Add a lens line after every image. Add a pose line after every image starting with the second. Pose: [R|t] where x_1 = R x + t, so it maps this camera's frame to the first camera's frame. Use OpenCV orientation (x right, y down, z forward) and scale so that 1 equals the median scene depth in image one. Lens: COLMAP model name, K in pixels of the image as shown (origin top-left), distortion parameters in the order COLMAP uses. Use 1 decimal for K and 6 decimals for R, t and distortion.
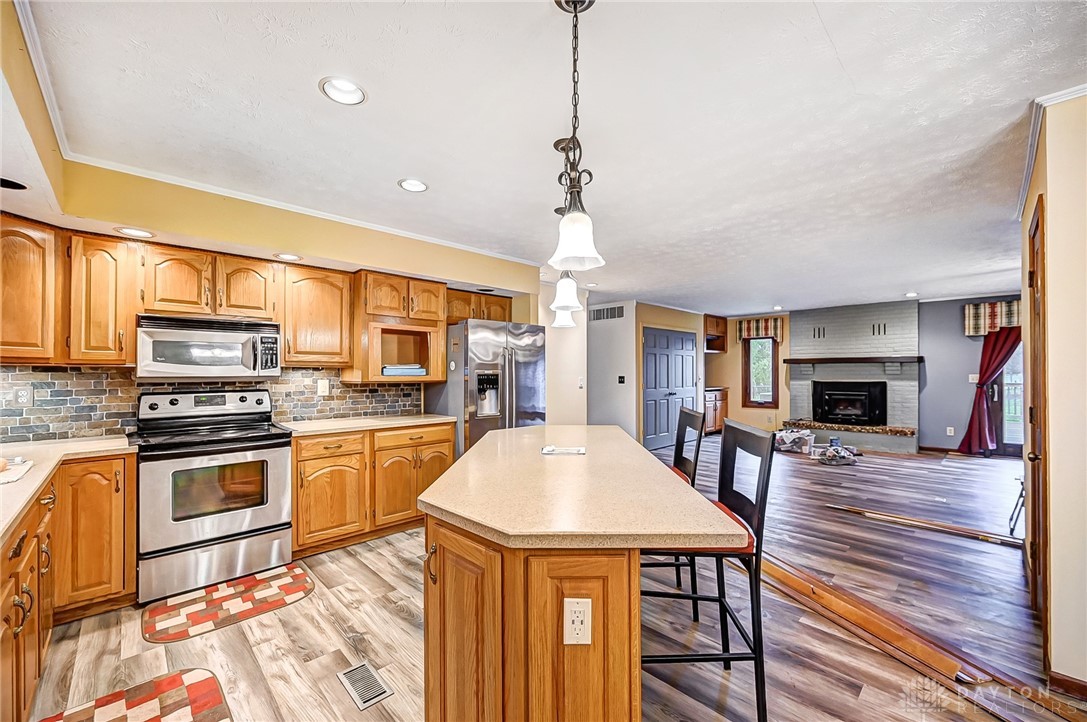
lens RADIAL K [[428.5, 0, 570.7], [0, 428.5, 369.5], [0, 0, 1]] dist [-0.001563, -0.000182]
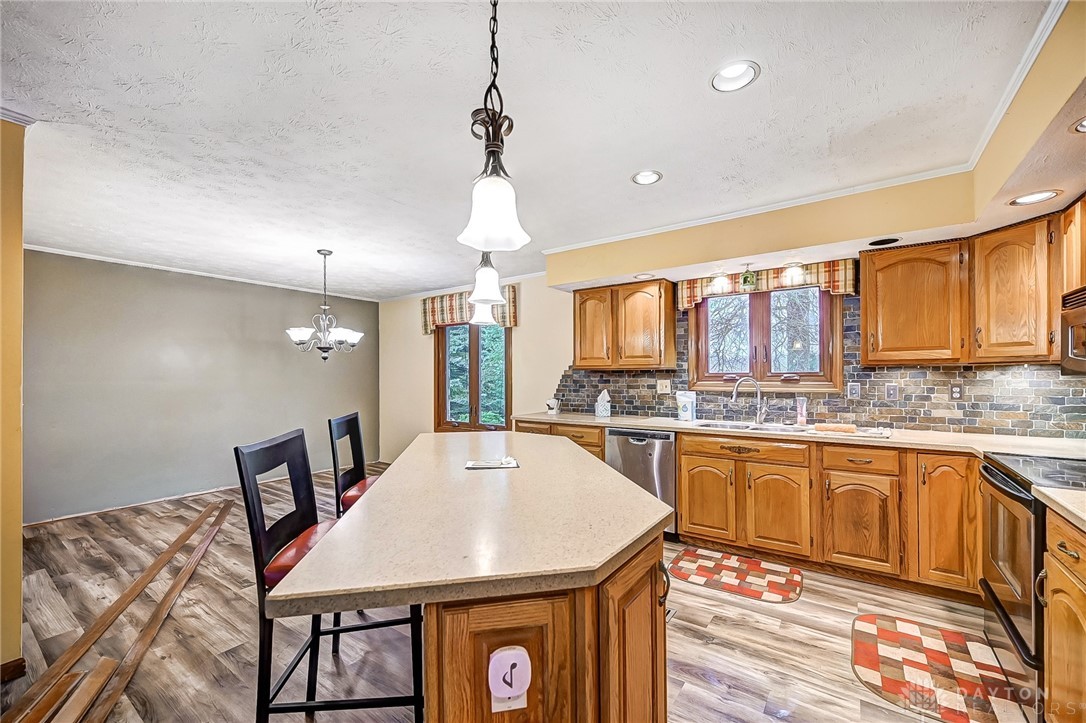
lens RADIAL K [[428.1, 0, 570.1], [0, 428.1, 370.0], [0, 0, 1]] dist [-0.001563, -0.000182]
pose [[-0.983611, 0.001931, -0.180295, -0.007746], [0.004421, 0.999900, -0.013413, 0.013061], [0.180251, -0.013990, -0.983521, 1.429198]]
